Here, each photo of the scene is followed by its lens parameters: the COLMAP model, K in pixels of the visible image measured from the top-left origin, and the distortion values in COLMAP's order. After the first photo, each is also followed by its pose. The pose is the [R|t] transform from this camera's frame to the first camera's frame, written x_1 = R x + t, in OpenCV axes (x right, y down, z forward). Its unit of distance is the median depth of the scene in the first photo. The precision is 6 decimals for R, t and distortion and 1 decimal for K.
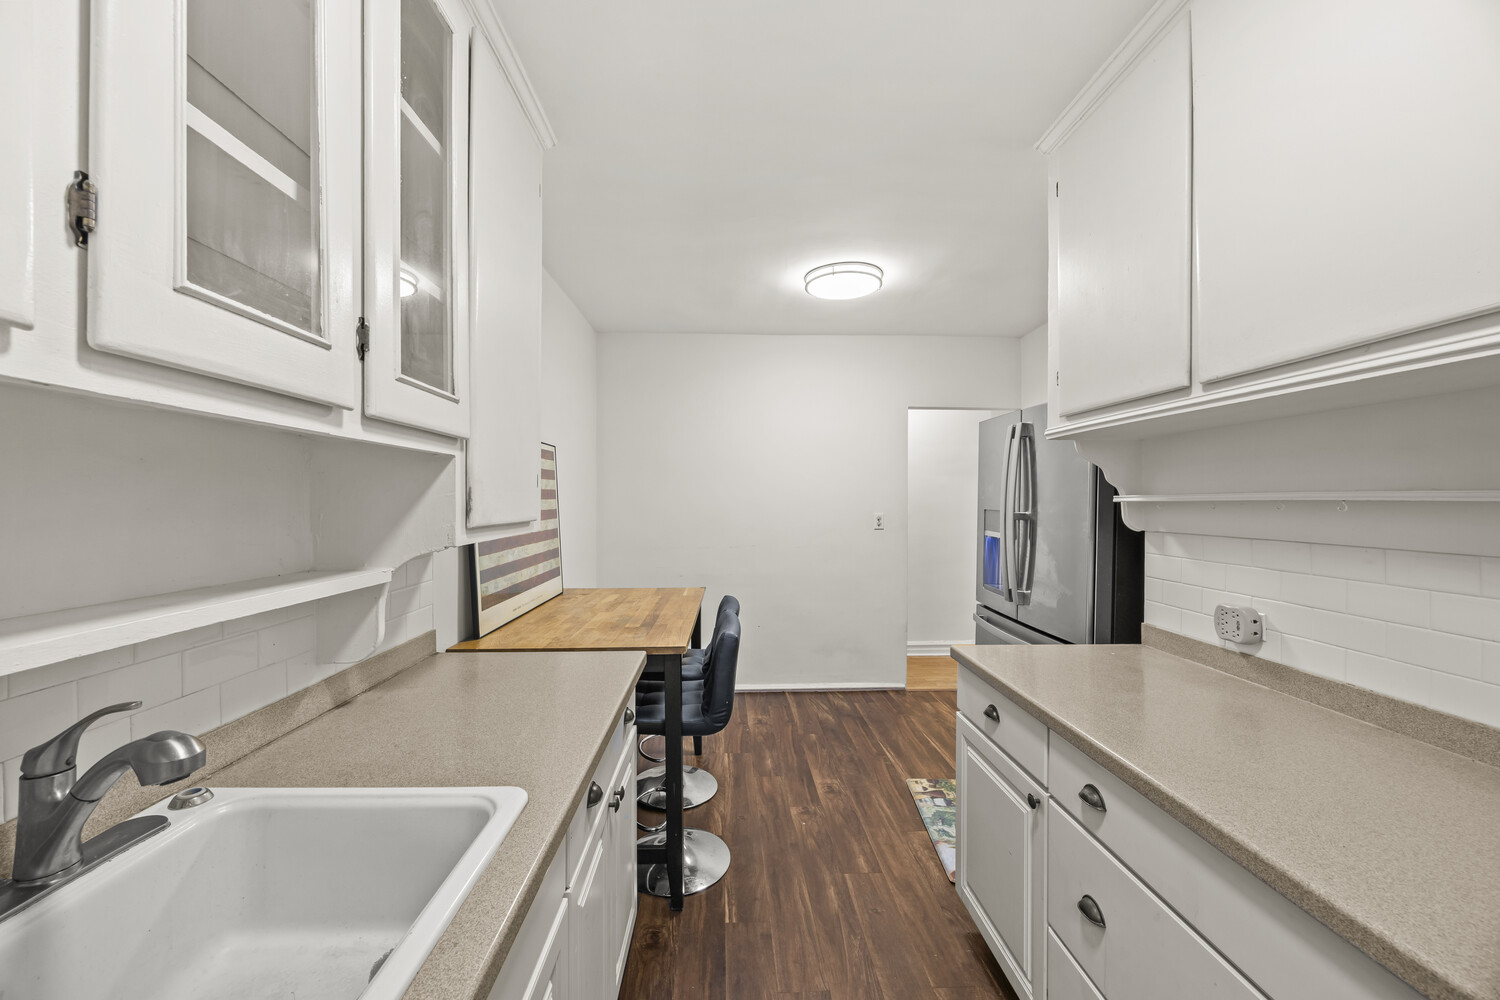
lens RADIAL K [[577.3, 0, 748.7], [0, 577.3, 499.0], [0, 0, 1]] dist [-0.007693, -0.000361]
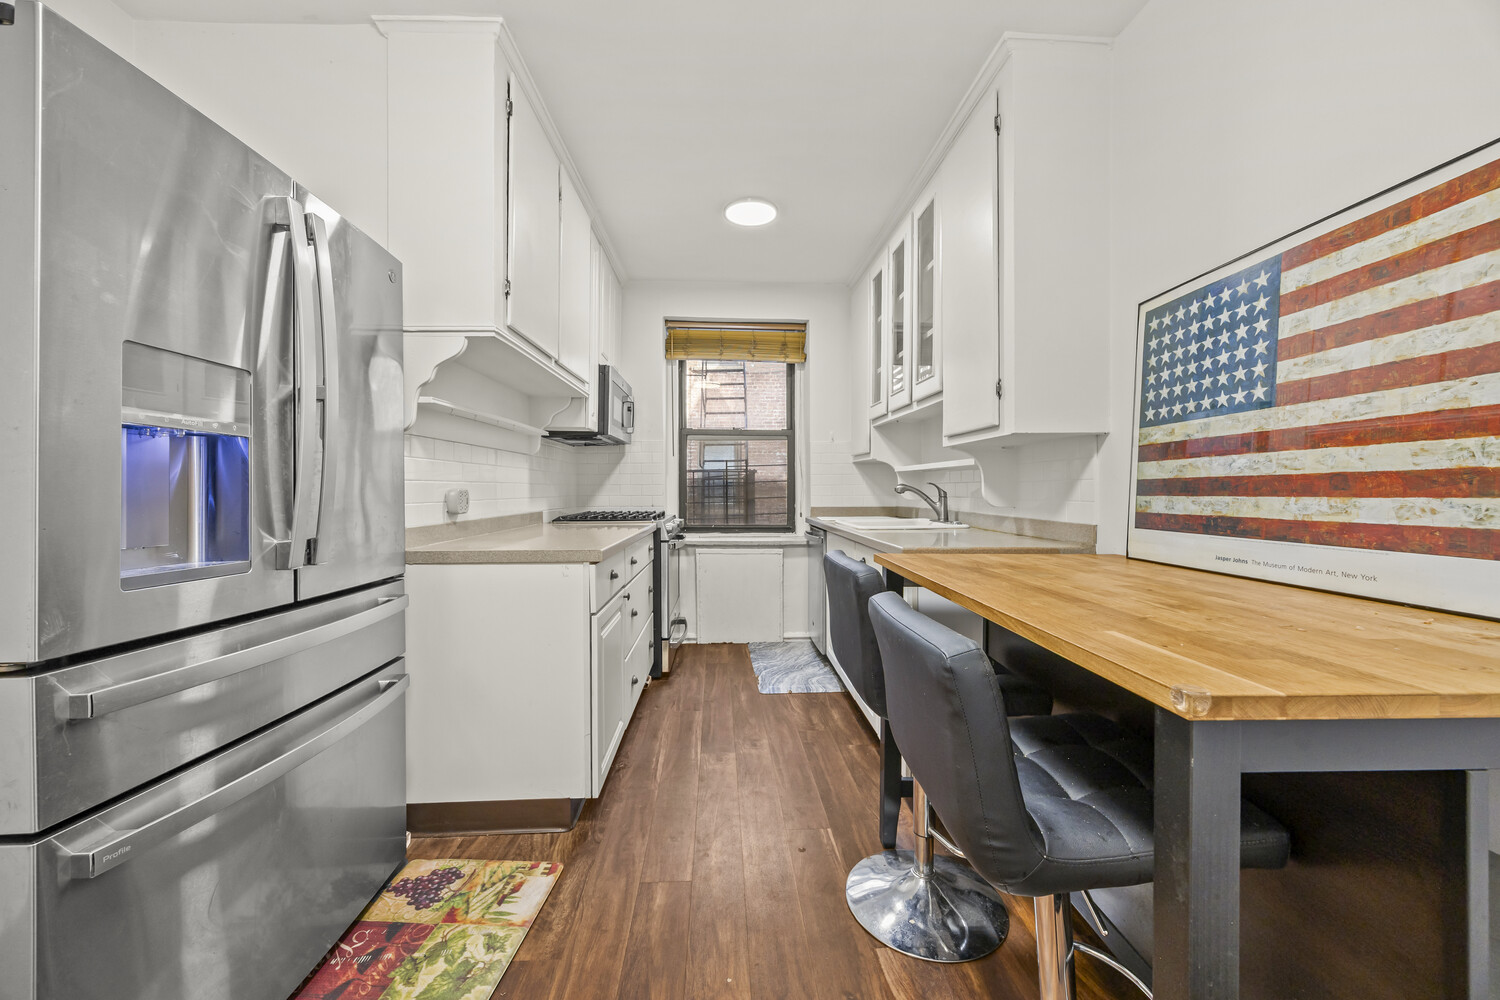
lens RADIAL K [[577.3, 0, 748.9], [0, 577.3, 493.4], [0, 0, 1]] dist [-0.007693, -0.000361]
pose [[-0.999991, 0.001676, -0.003817, 0.089529], [0.001629, 0.999922, 0.012363, 0.126337], [0.003837, 0.012357, -0.999916, 1.722817]]
